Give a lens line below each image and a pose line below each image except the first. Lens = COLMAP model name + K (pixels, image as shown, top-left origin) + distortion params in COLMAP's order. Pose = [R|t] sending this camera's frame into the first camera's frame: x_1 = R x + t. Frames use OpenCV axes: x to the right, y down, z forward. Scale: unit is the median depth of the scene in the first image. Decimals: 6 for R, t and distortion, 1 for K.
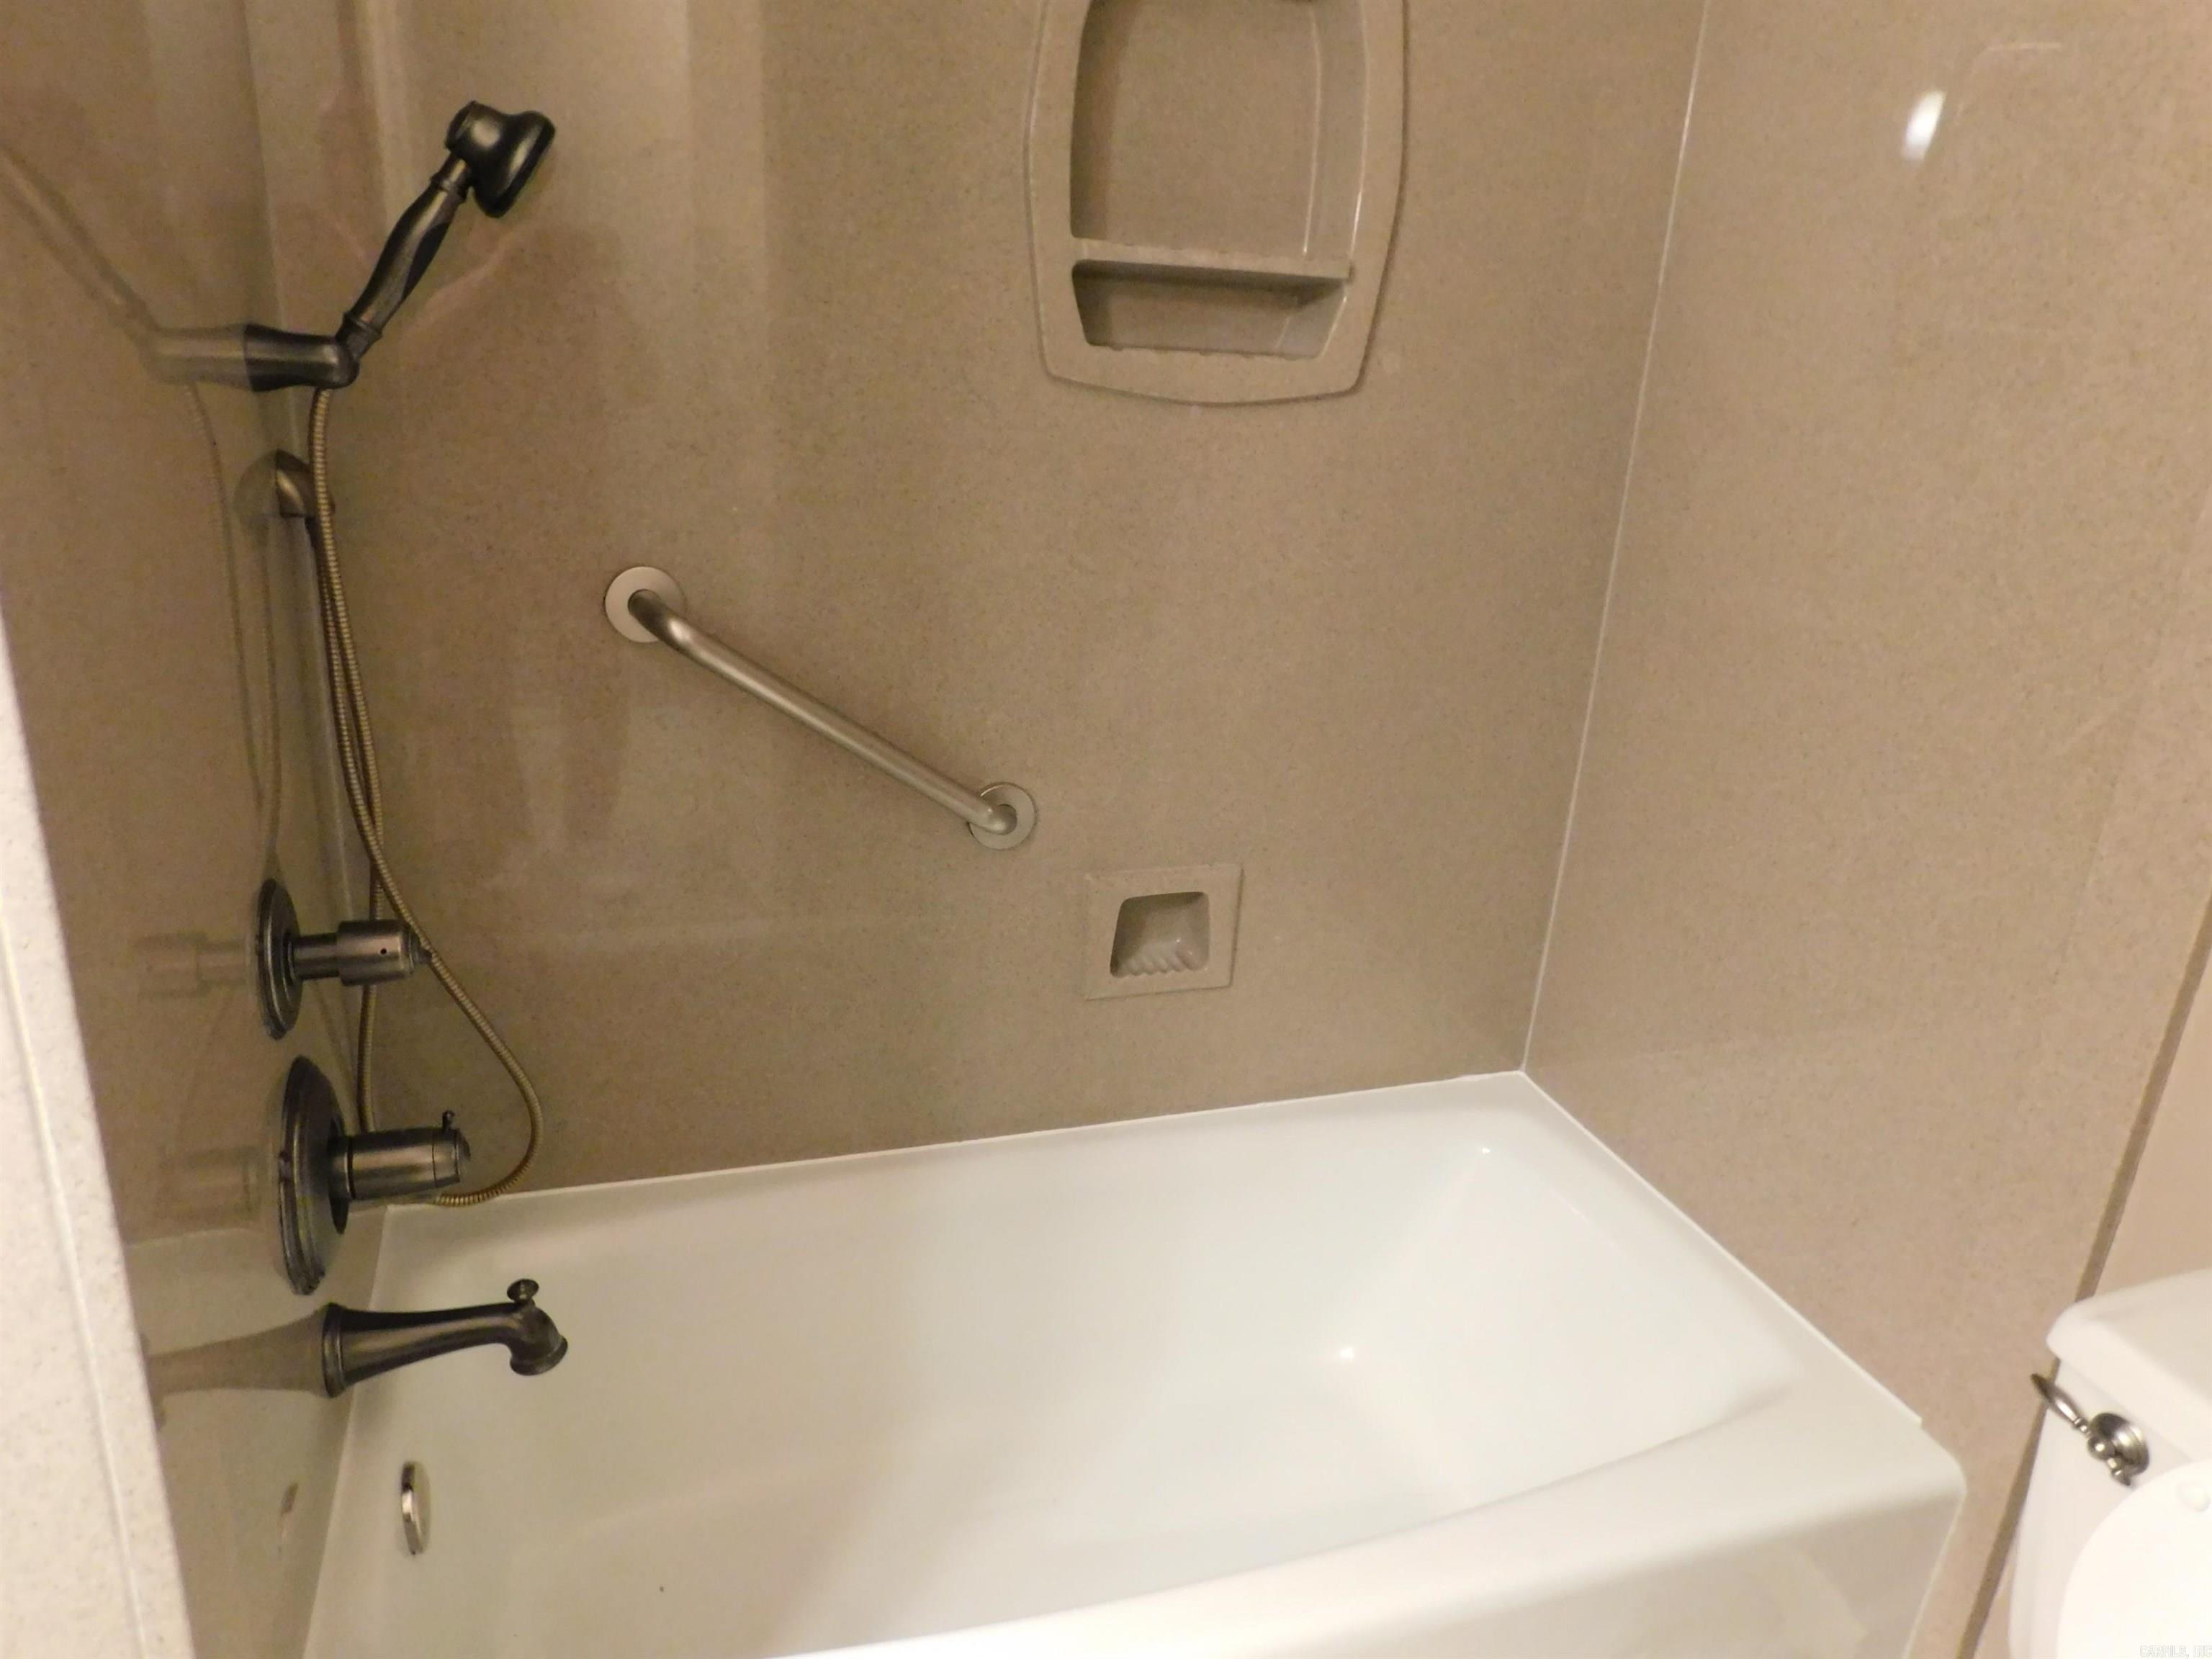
lens RADIAL K [[1493.5, 0, 1113.8], [0, 1493.5, 826.1], [0, 0, 1]] dist [-0.048385, 0.036924]
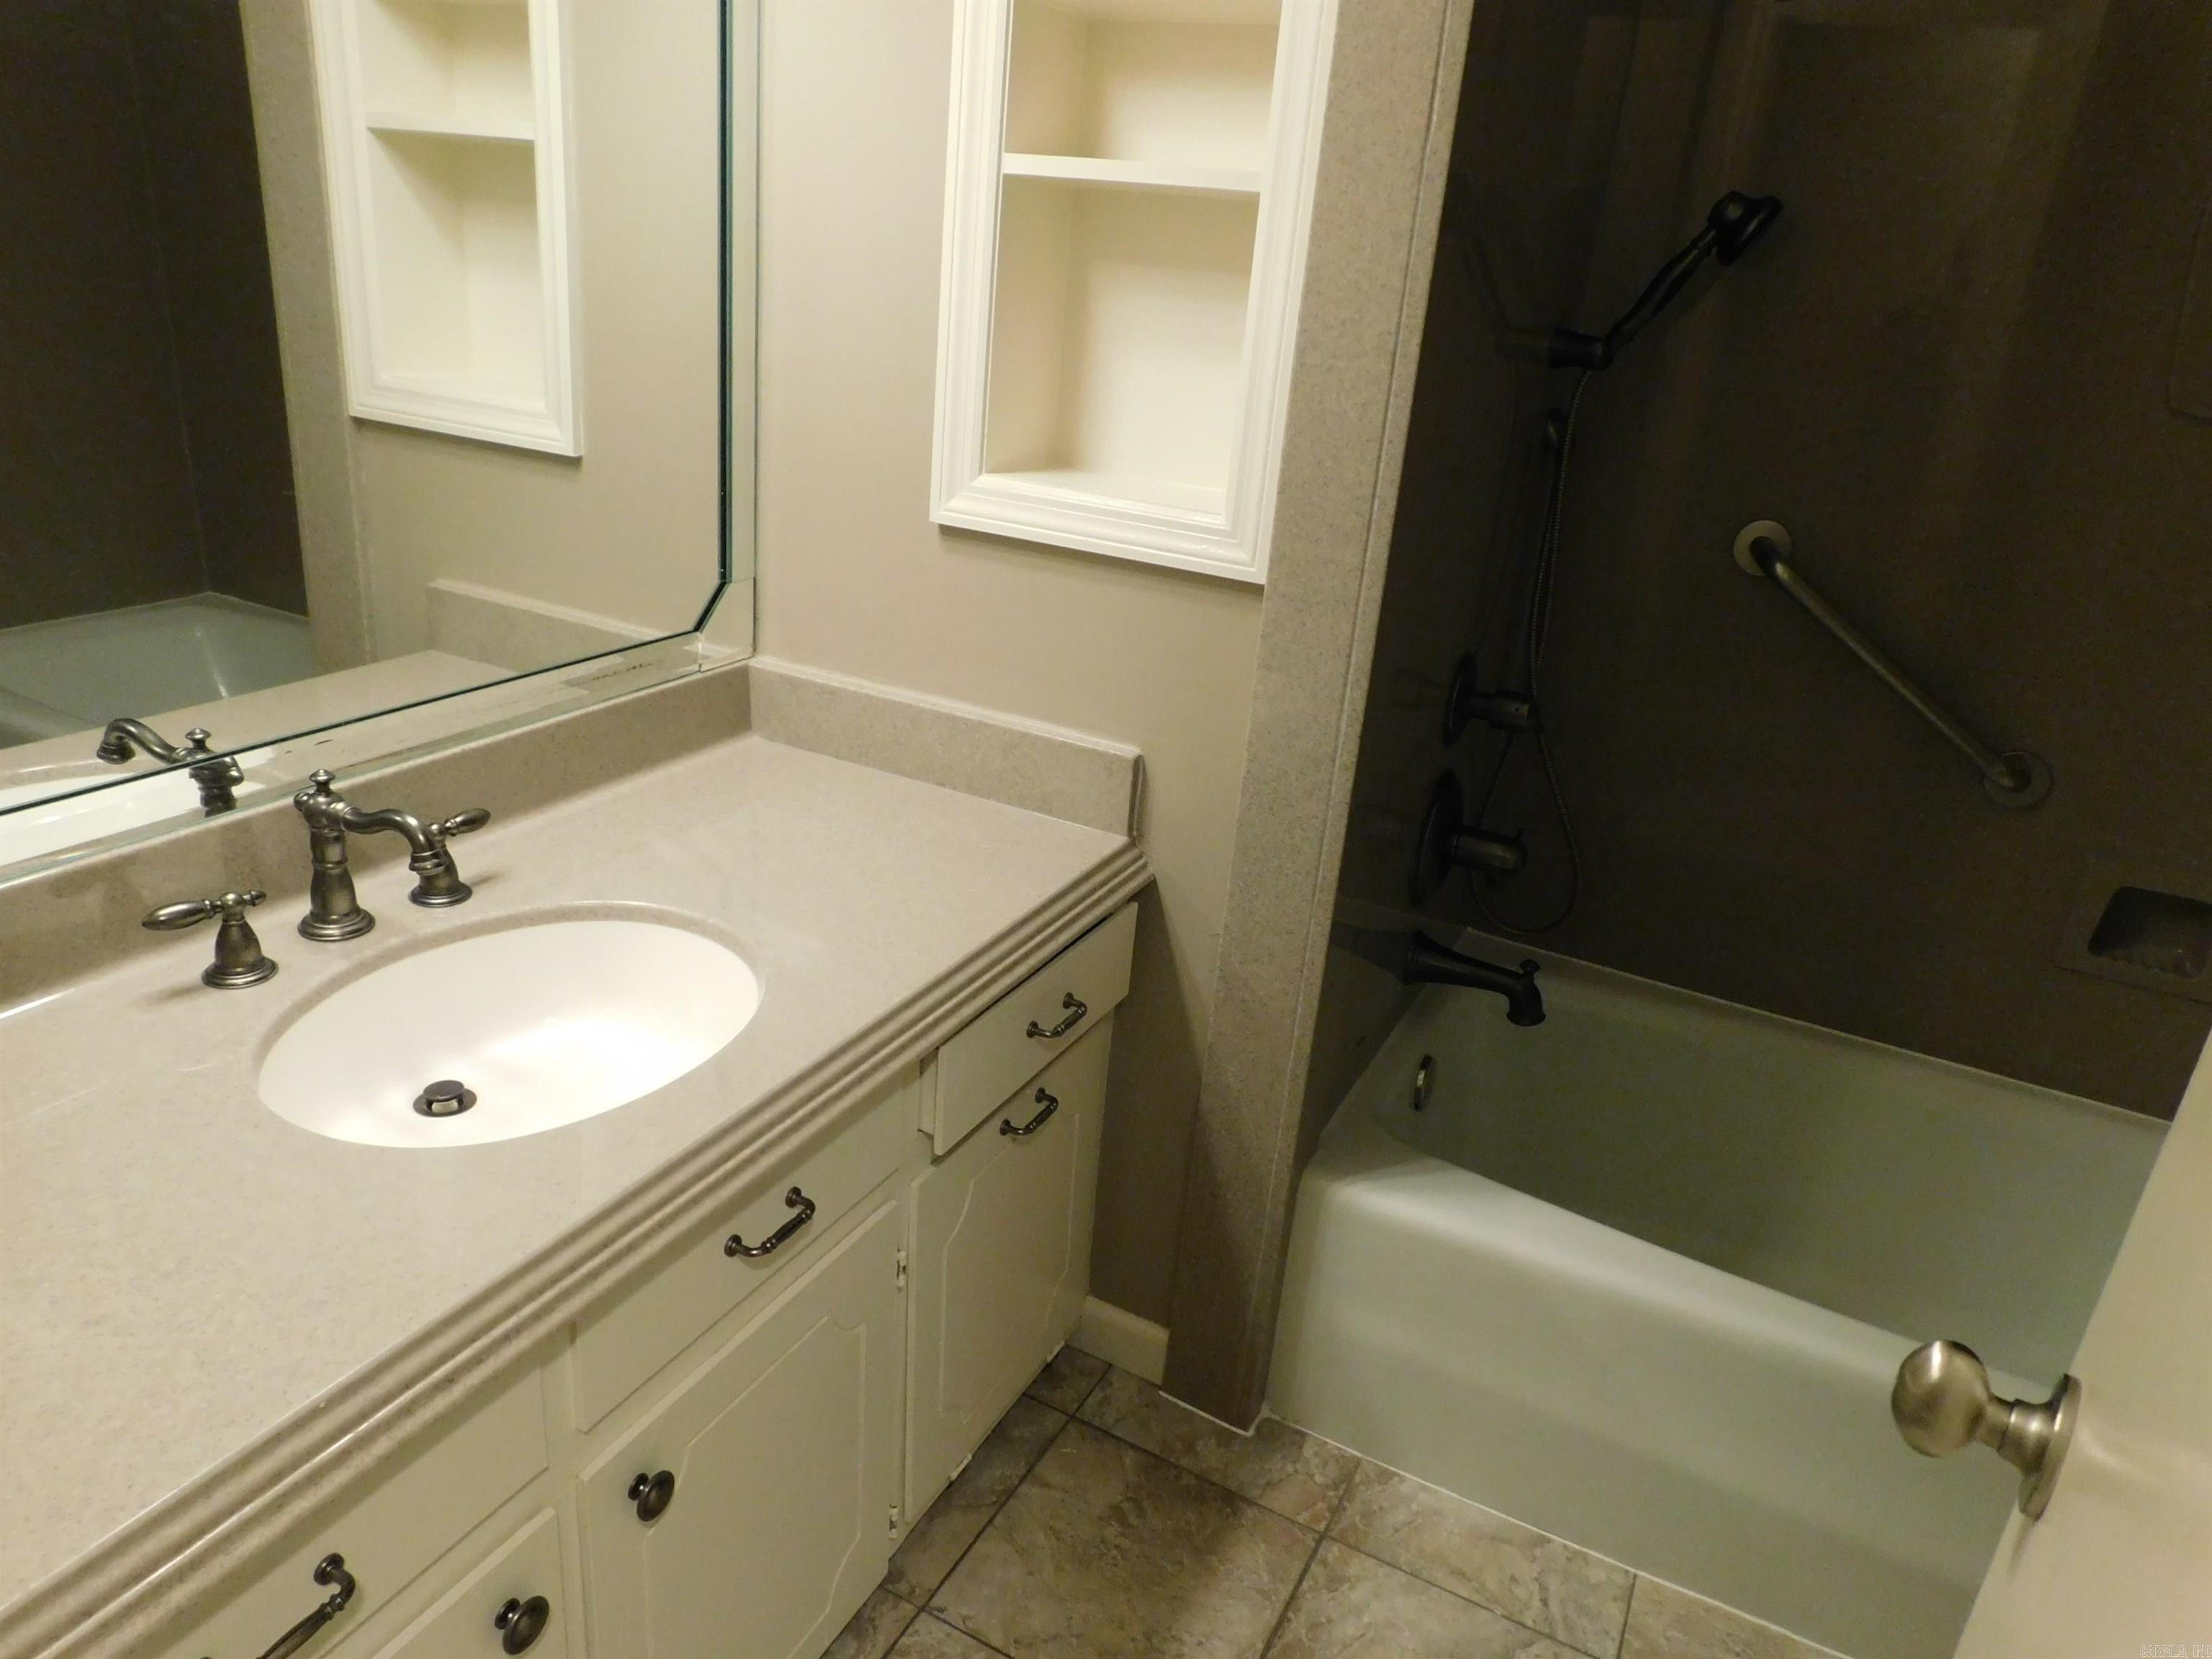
lens RADIAL K [[1493.5, 0, 1100.4], [0, 1493.5, 837.9], [0, 0, 1]] dist [-0.048385, 0.036924]
pose [[0.687358, 0.267604, -0.675224, 0.308846], [-0.279766, 0.955468, 0.093876, 0.179281], [0.670276, 0.124379, 0.731615, -0.449600]]
